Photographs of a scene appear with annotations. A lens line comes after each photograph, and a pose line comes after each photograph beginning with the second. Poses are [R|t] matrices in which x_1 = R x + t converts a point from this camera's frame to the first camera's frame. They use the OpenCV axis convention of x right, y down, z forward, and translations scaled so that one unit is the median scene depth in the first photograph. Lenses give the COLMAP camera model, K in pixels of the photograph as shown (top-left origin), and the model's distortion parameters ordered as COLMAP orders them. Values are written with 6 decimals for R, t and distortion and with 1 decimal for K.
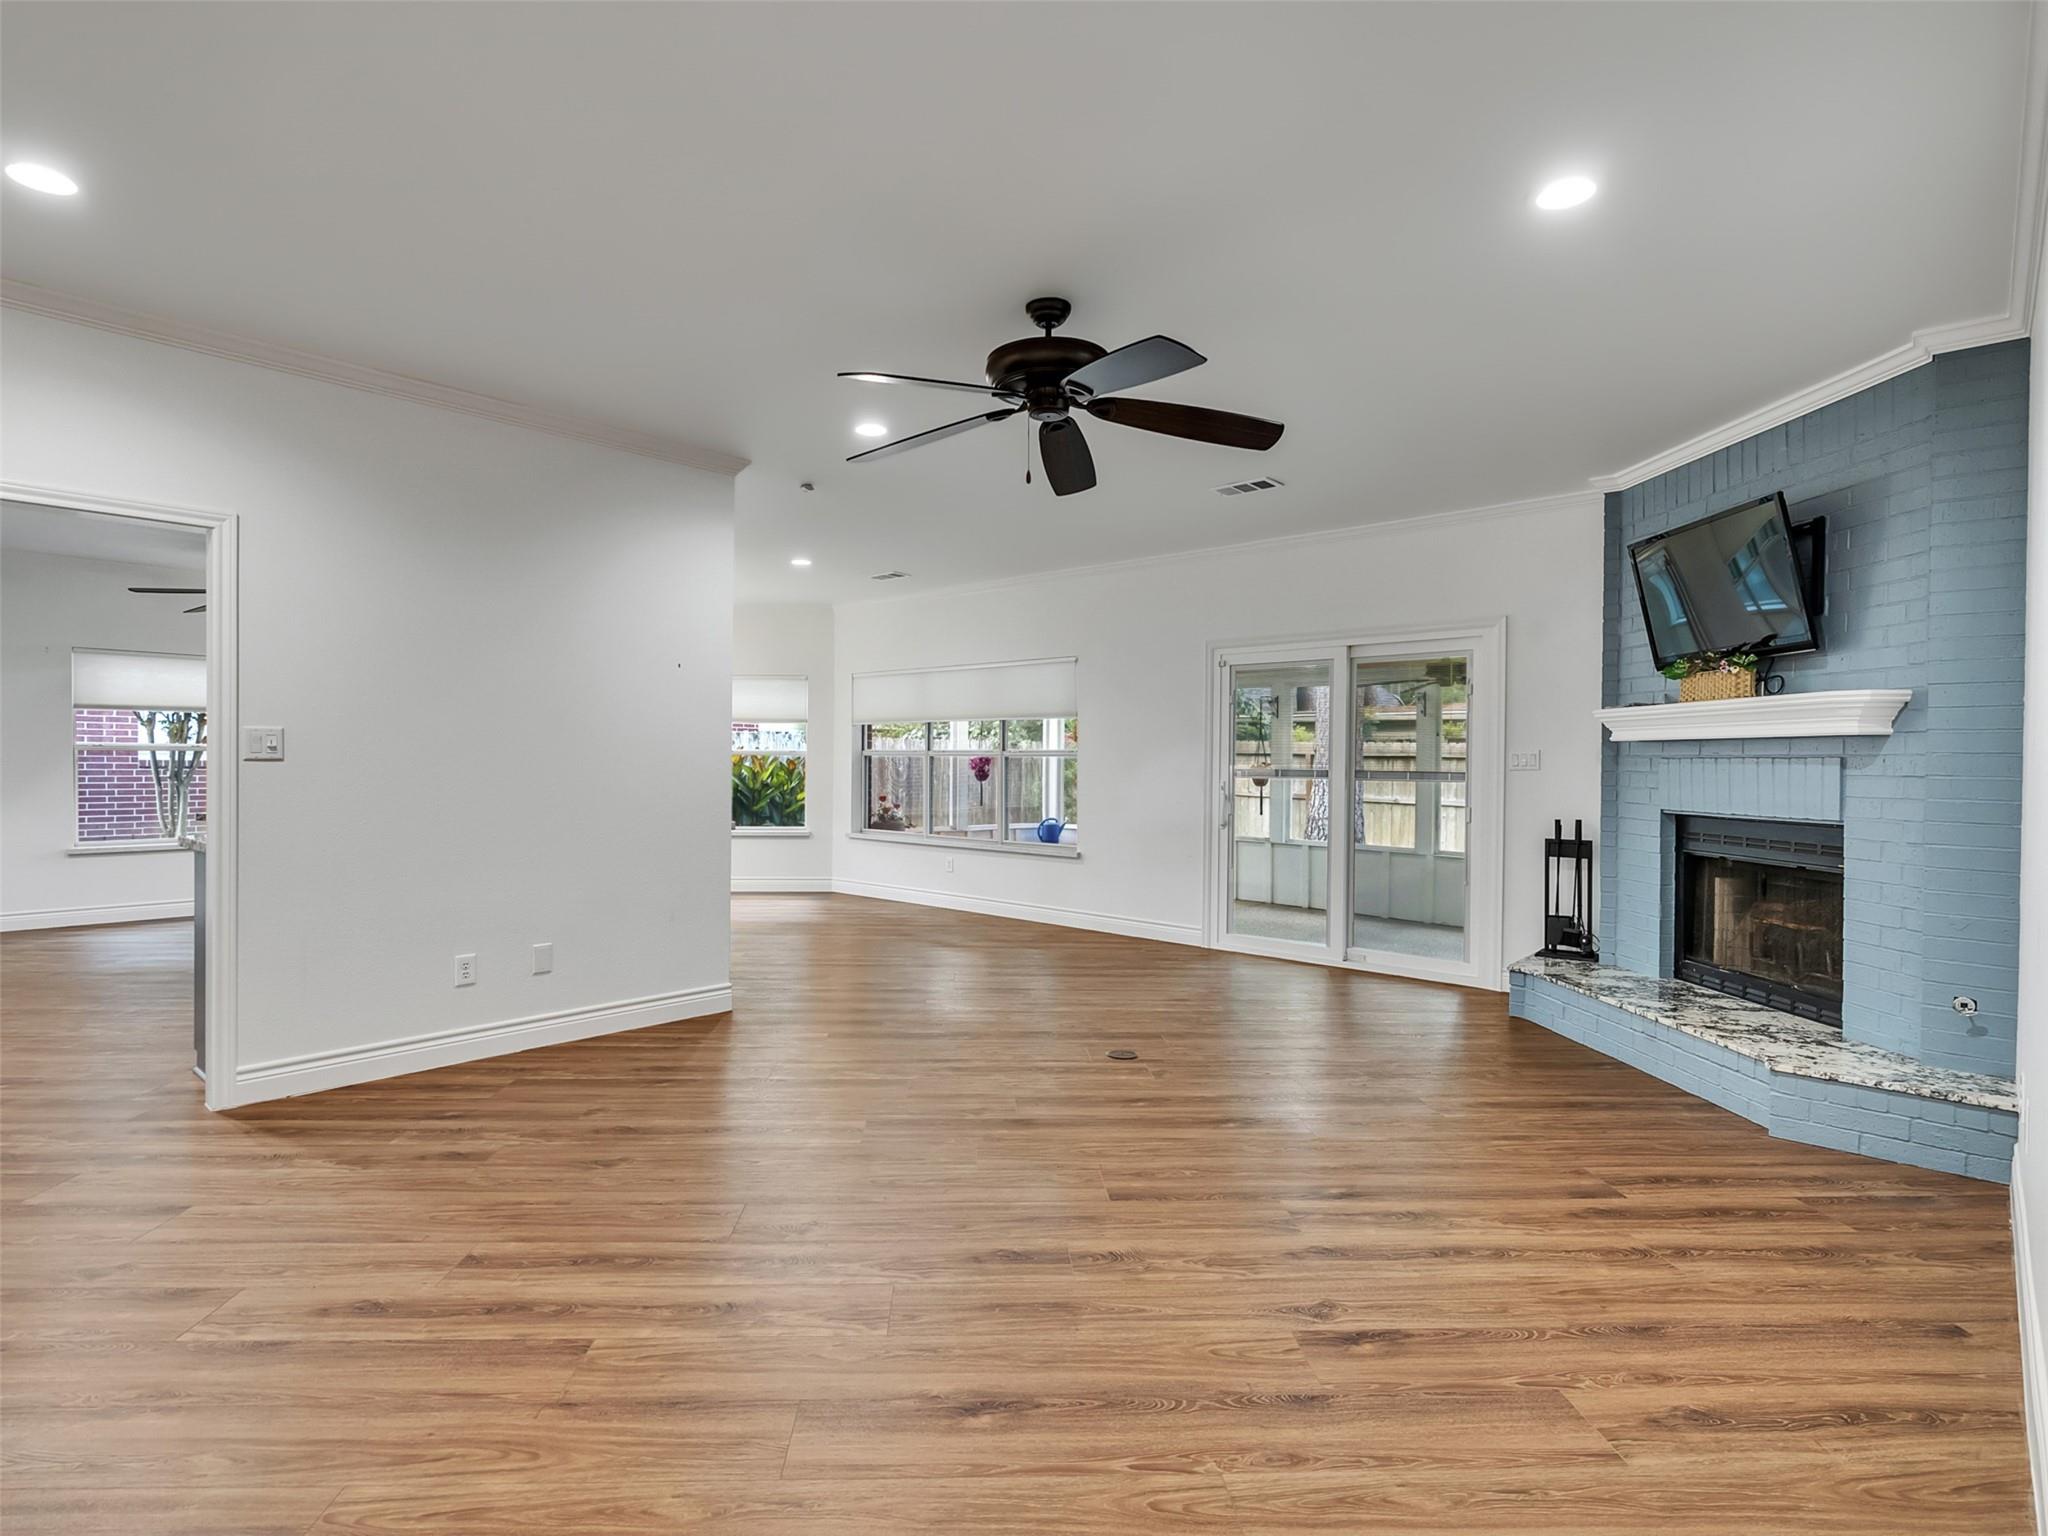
lens RADIAL K [[1051.6, 0, 1010.6], [0, 1051.6, 767.6], [0, 0, 1]] dist [-0.008386, 0.007193]
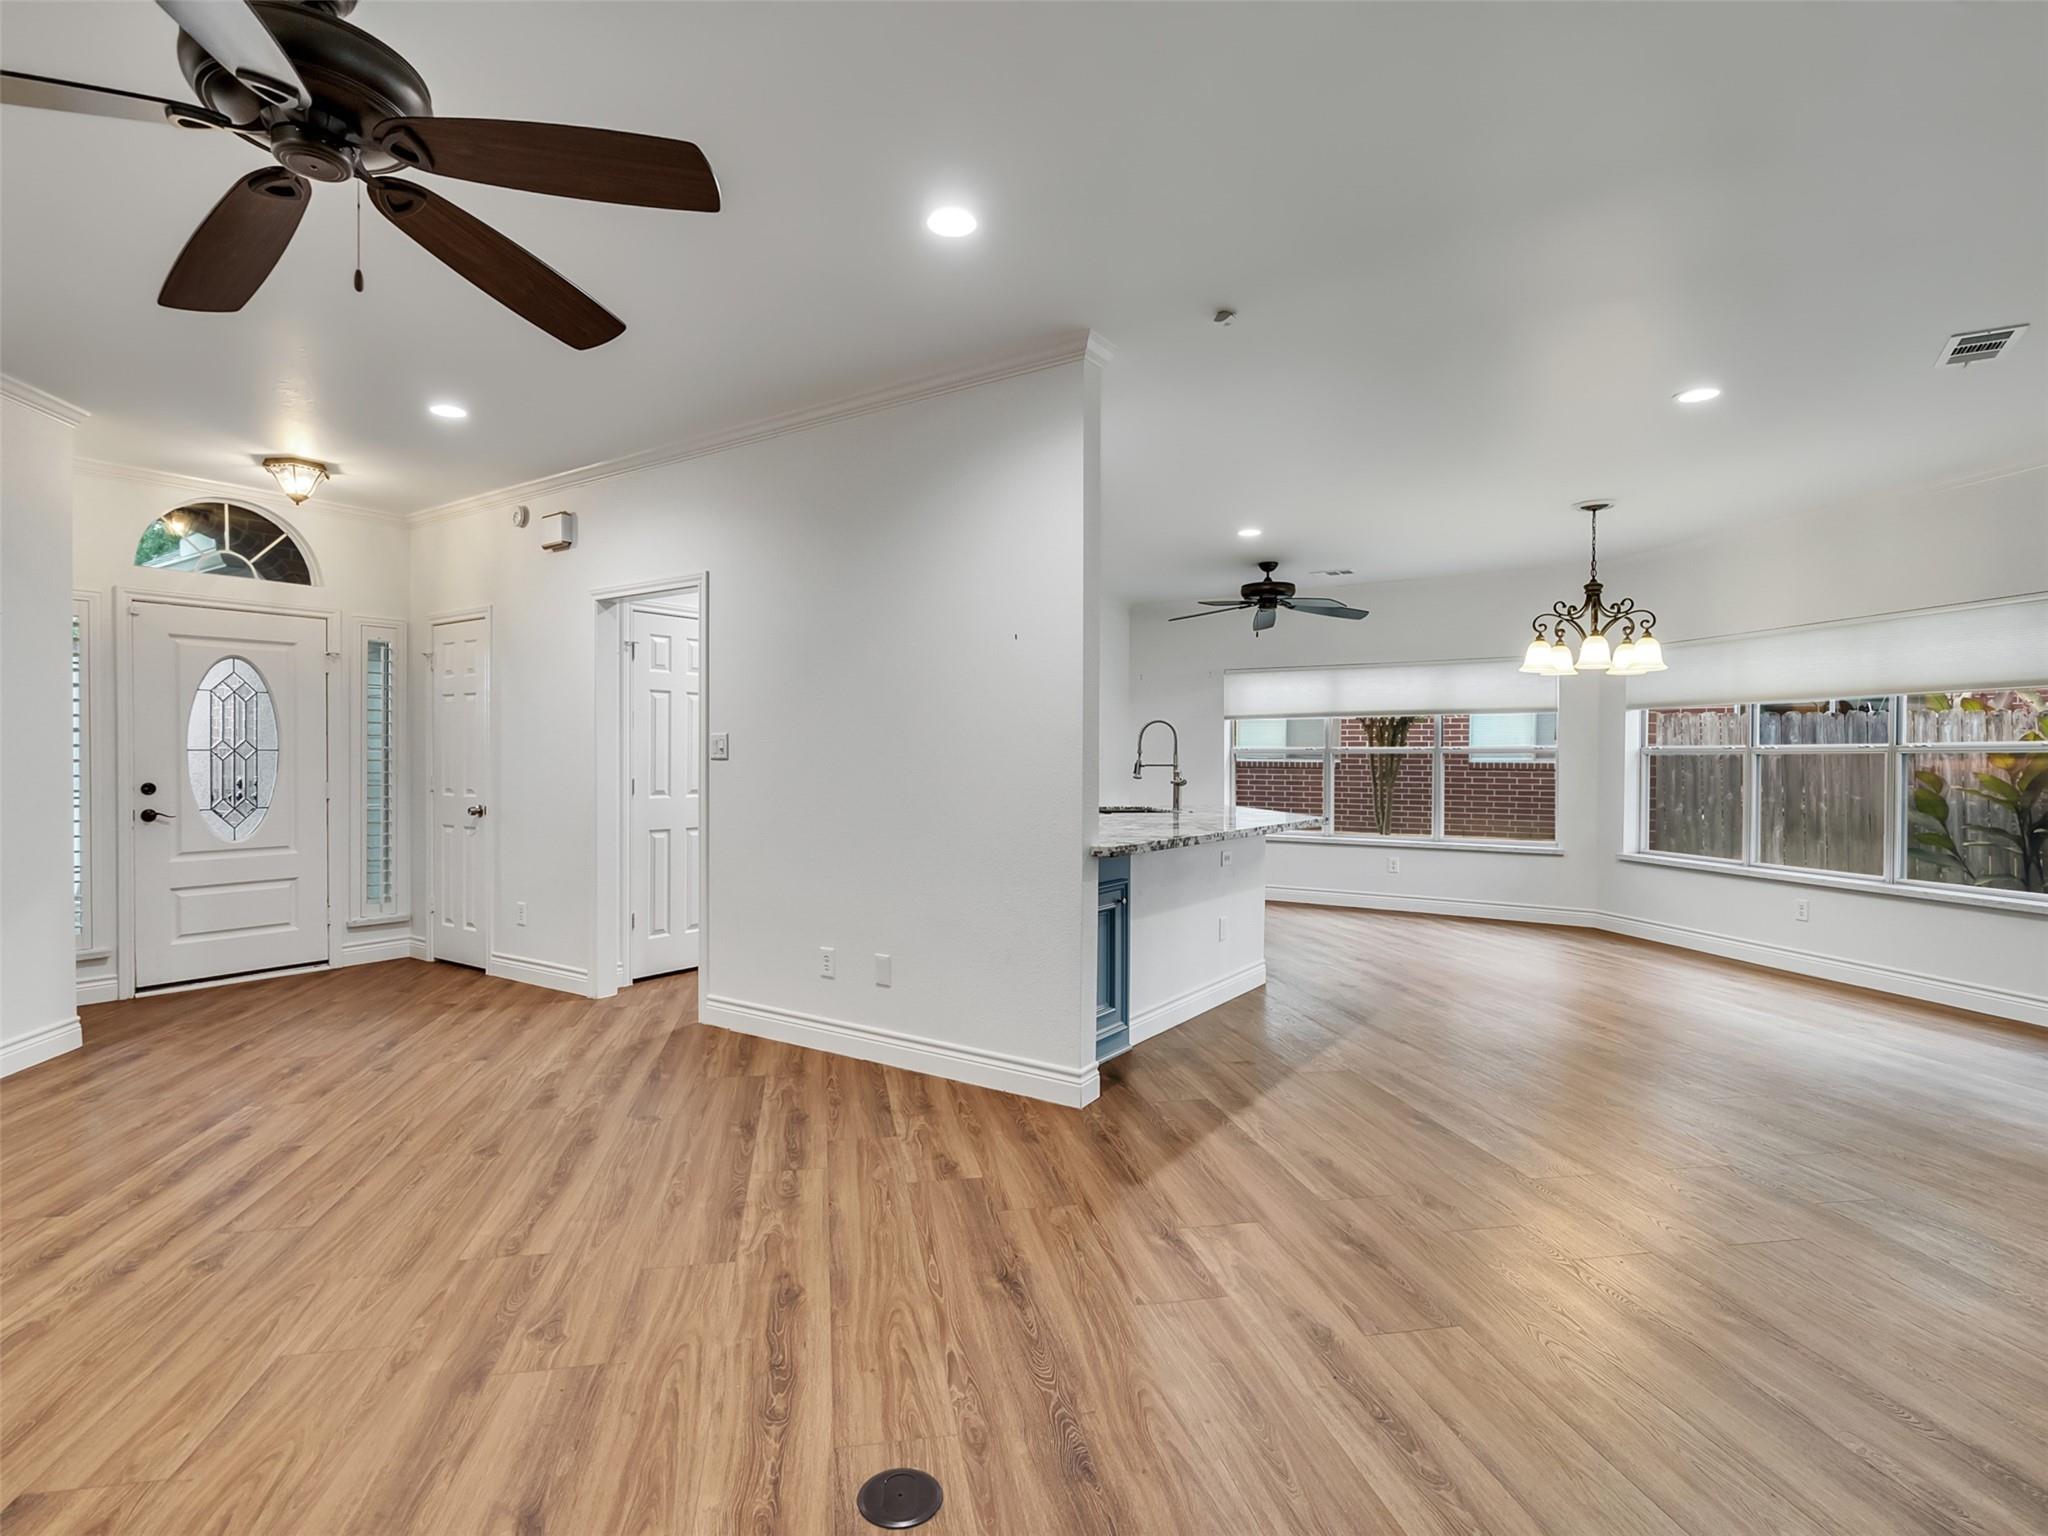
lens RADIAL K [[1051.6, 0, 1005.3], [0, 1051.6, 766.5], [0, 0, 1]] dist [-0.008386, 0.007193]
pose [[0.130677, -0.002935, -0.991421, 0.579641], [-0.009257, 0.999948, -0.004181, 0.003654], [0.991382, 0.009724, 0.130643, 1.139825]]
